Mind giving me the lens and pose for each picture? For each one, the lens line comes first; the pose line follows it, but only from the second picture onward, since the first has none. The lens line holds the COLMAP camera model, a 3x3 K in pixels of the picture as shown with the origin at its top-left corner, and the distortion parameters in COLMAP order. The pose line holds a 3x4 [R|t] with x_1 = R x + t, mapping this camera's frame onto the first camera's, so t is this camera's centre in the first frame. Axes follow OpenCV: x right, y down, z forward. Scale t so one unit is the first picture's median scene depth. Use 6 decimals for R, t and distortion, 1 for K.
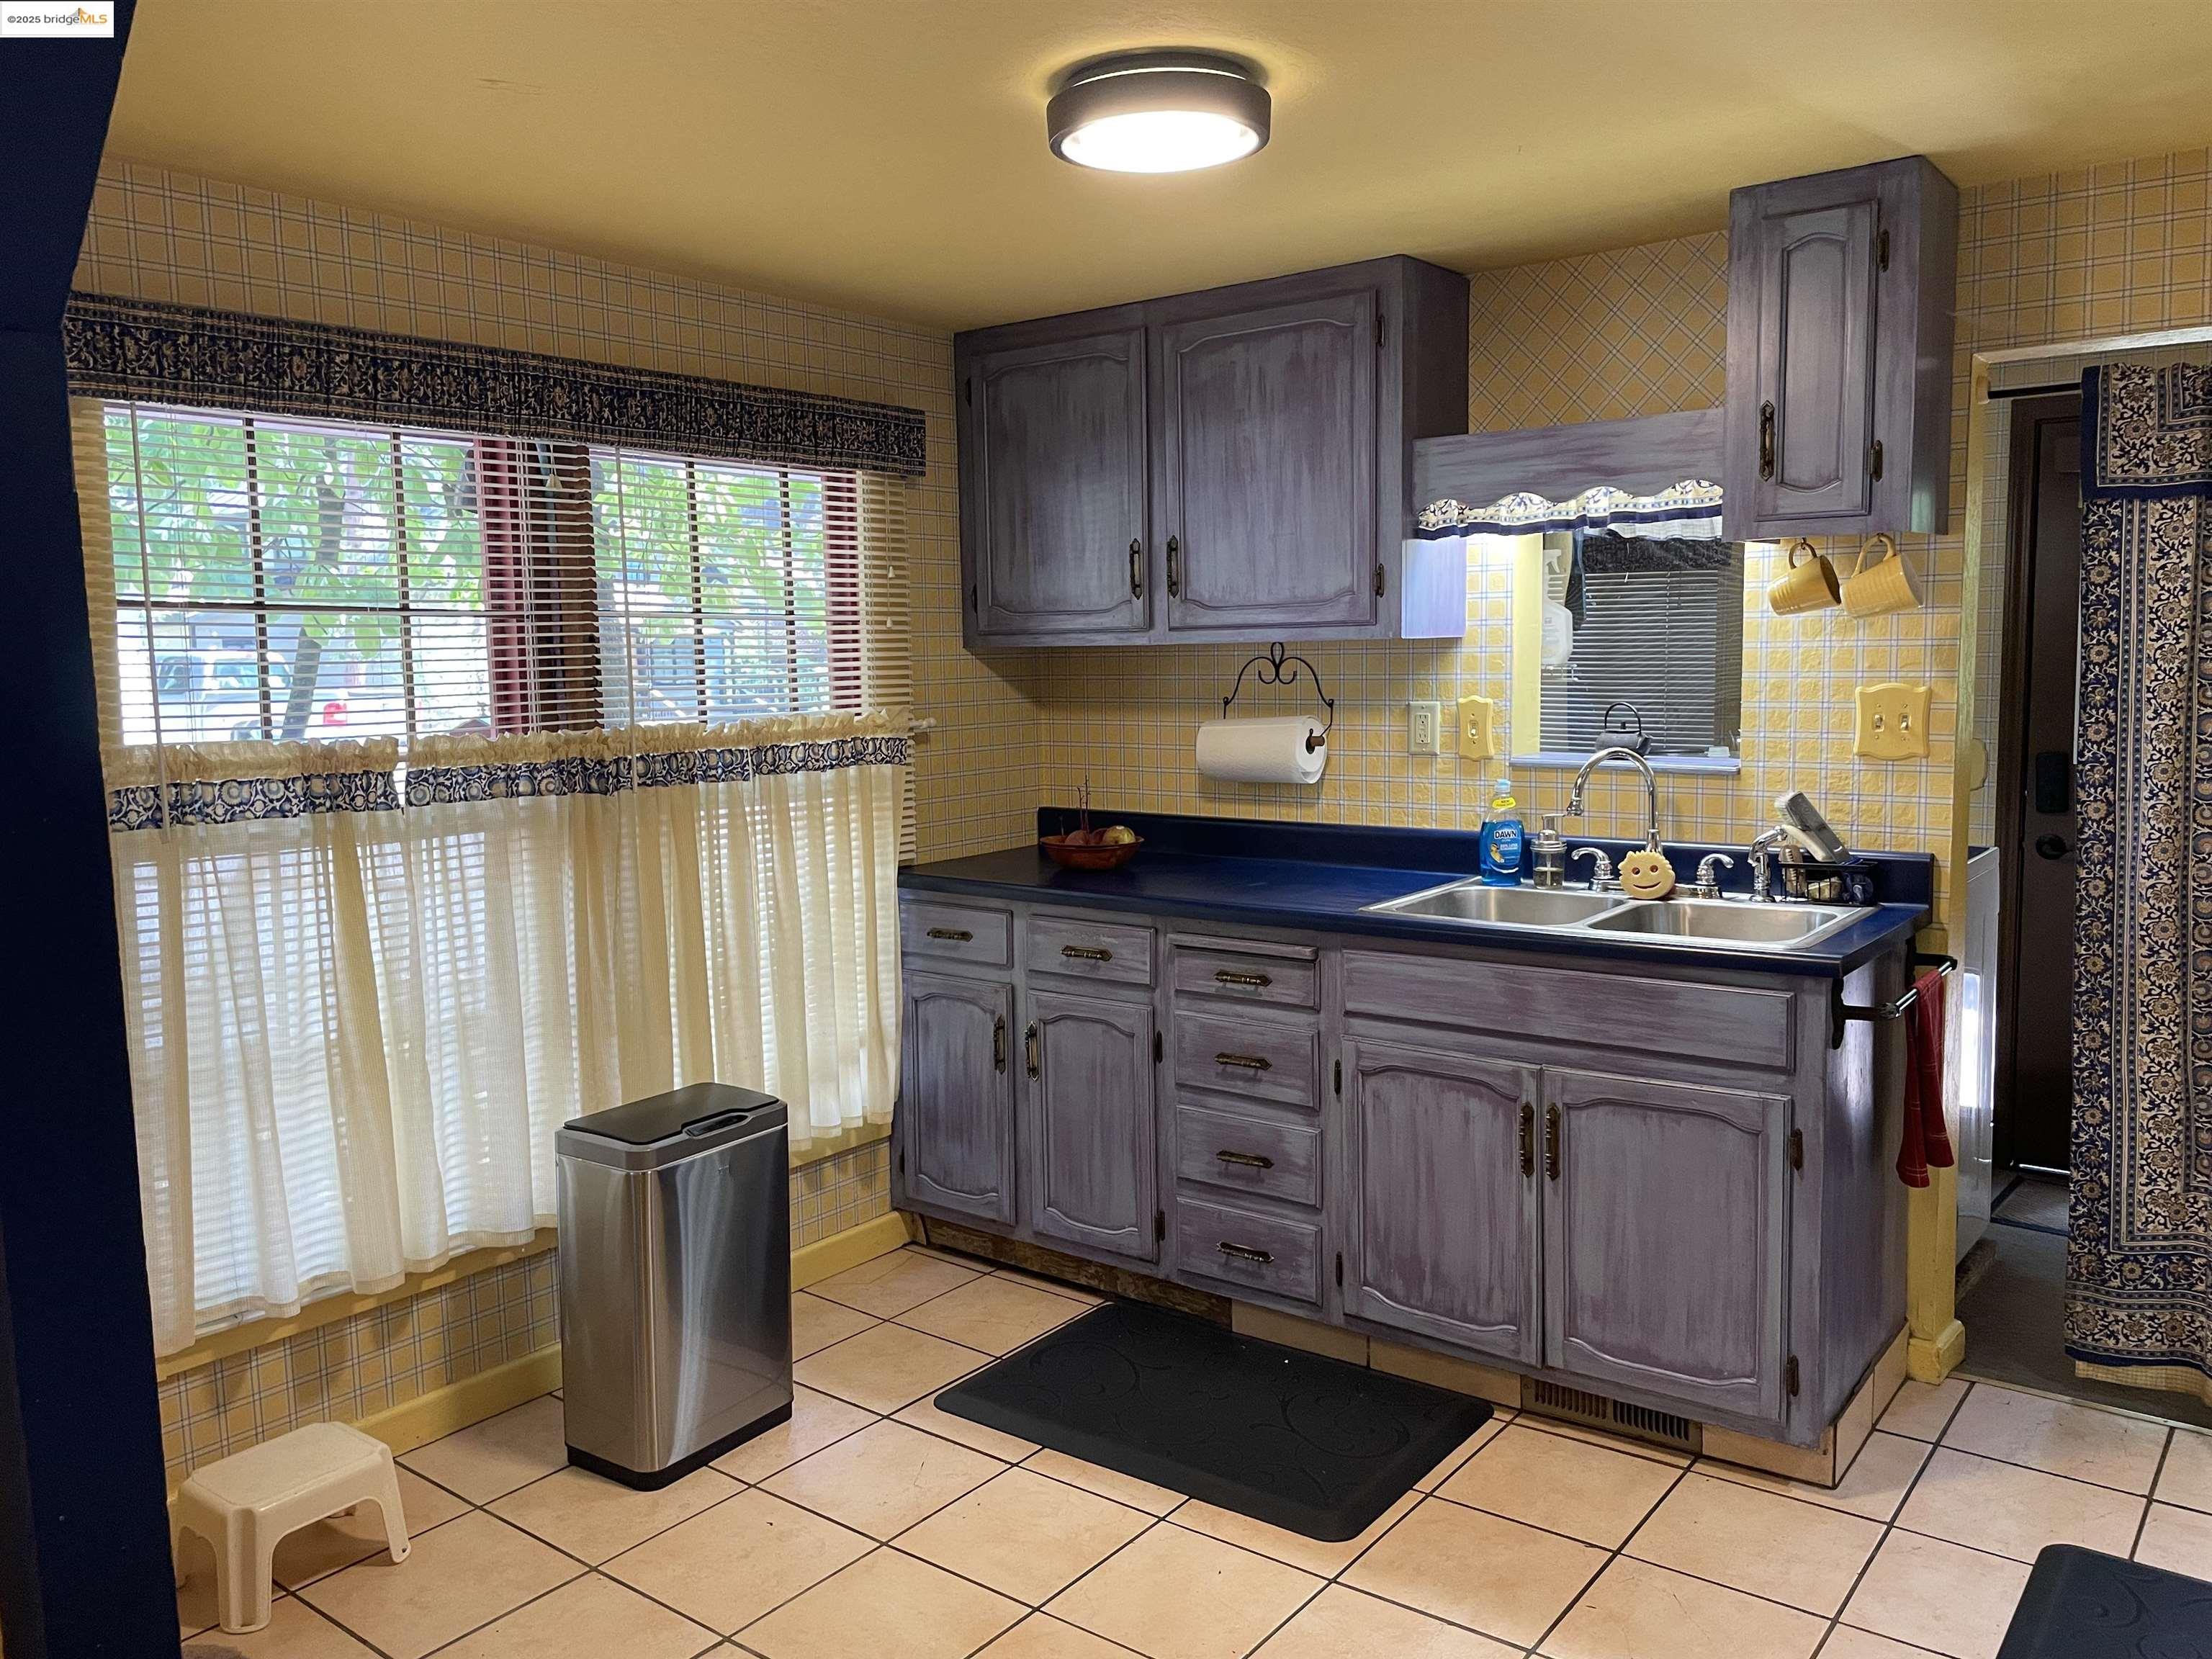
lens RADIAL K [[1656.7, 0, 1109.7], [0, 1656.7, 822.5], [0, 0, 1]] dist [0.026099, -0.006706]
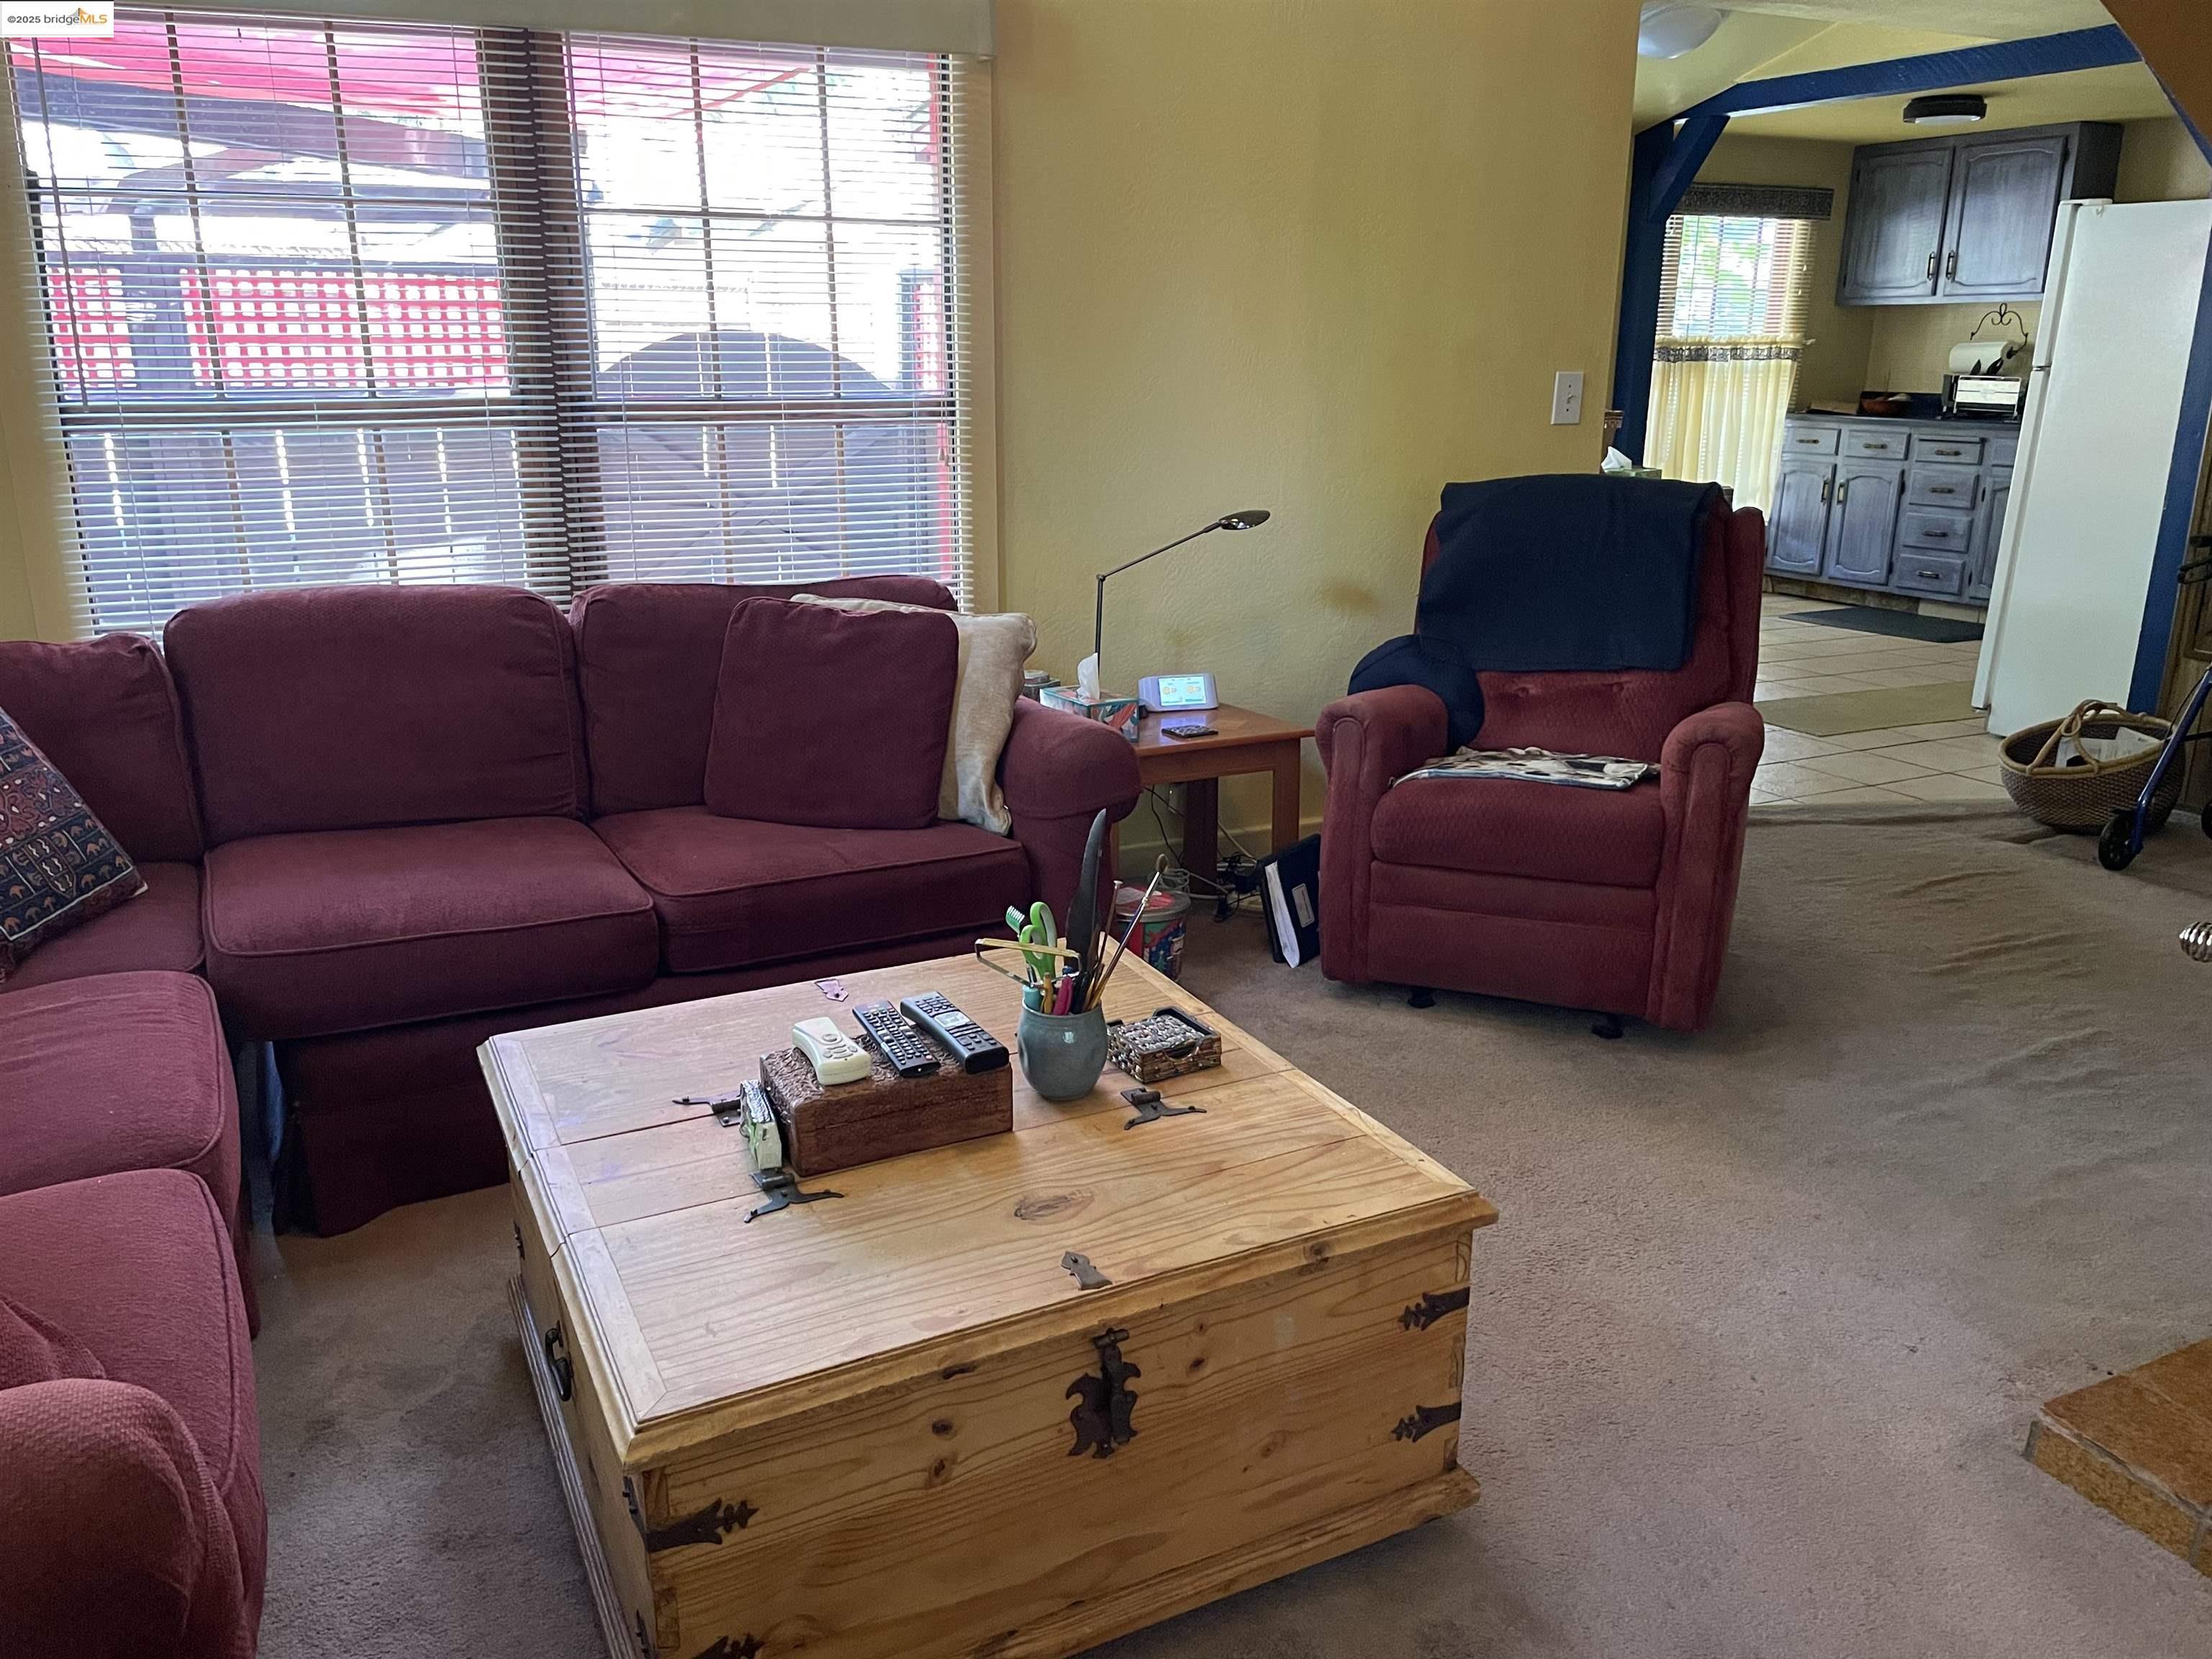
lens RADIAL K [[1656.7, 0, 1107.0], [0, 1656.7, 847.0], [0, 0, 1]] dist [0.026099, -0.006706]
pose [[0.899407, 0.145594, -0.412151, 0.058685], [-0.060680, 0.975356, 0.212130, 0.187061], [0.432879, -0.165782, 0.886077, -1.508244]]
